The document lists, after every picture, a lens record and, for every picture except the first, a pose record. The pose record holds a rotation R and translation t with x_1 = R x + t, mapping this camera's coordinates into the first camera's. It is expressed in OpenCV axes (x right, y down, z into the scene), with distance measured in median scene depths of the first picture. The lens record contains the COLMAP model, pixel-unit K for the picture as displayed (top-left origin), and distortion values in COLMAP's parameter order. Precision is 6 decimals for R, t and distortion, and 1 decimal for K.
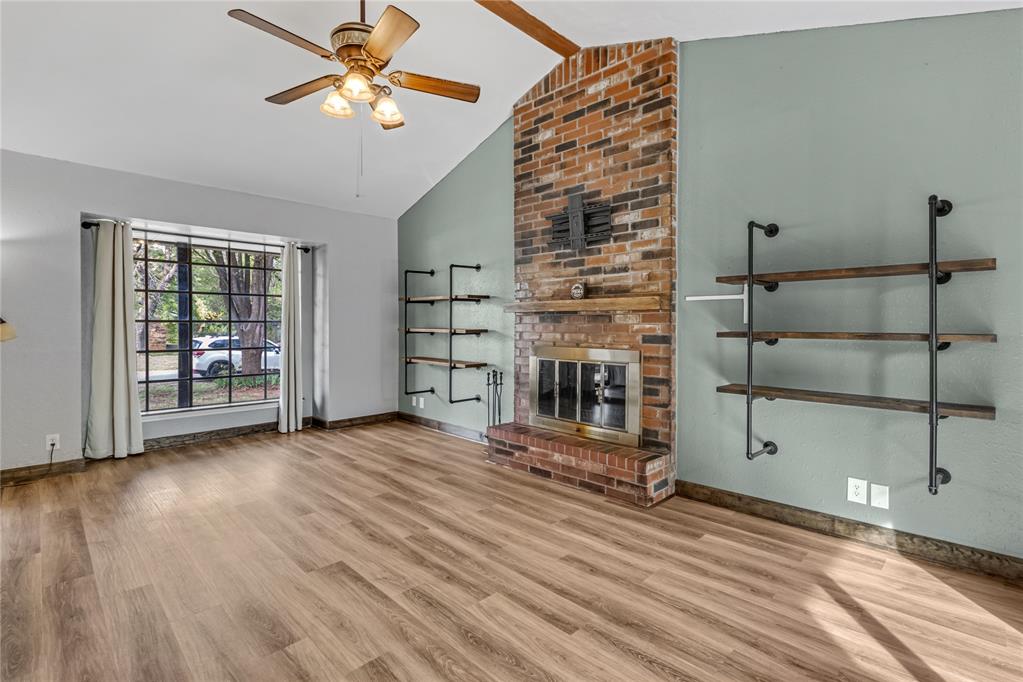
lens RADIAL K [[480.7, 0, 512.9], [0, 480.7, 337.1], [0, 0, 1]] dist [-0.012339, -0.000704]
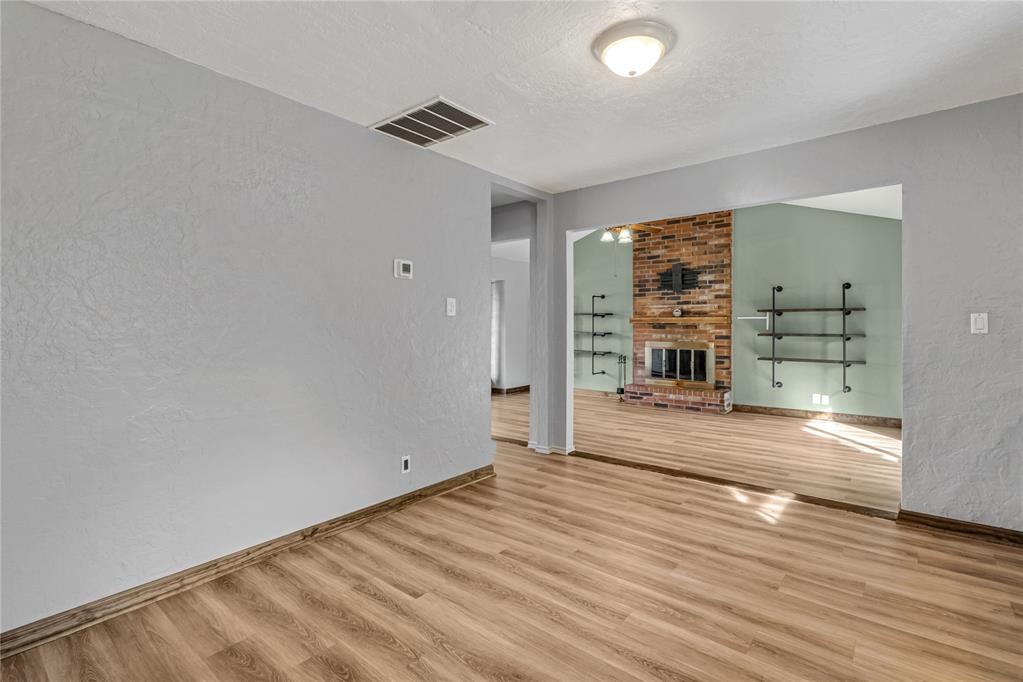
lens RADIAL K [[480.7, 0, 509.7], [0, 480.7, 335.3], [0, 0, 1]] dist [-0.012339, -0.000704]
pose [[0.994200, 0.001156, 0.107542, -0.834127], [0.000114, 0.999930, -0.011794, 0.020249], [-0.107548, 0.011738, 0.994131, -0.958614]]
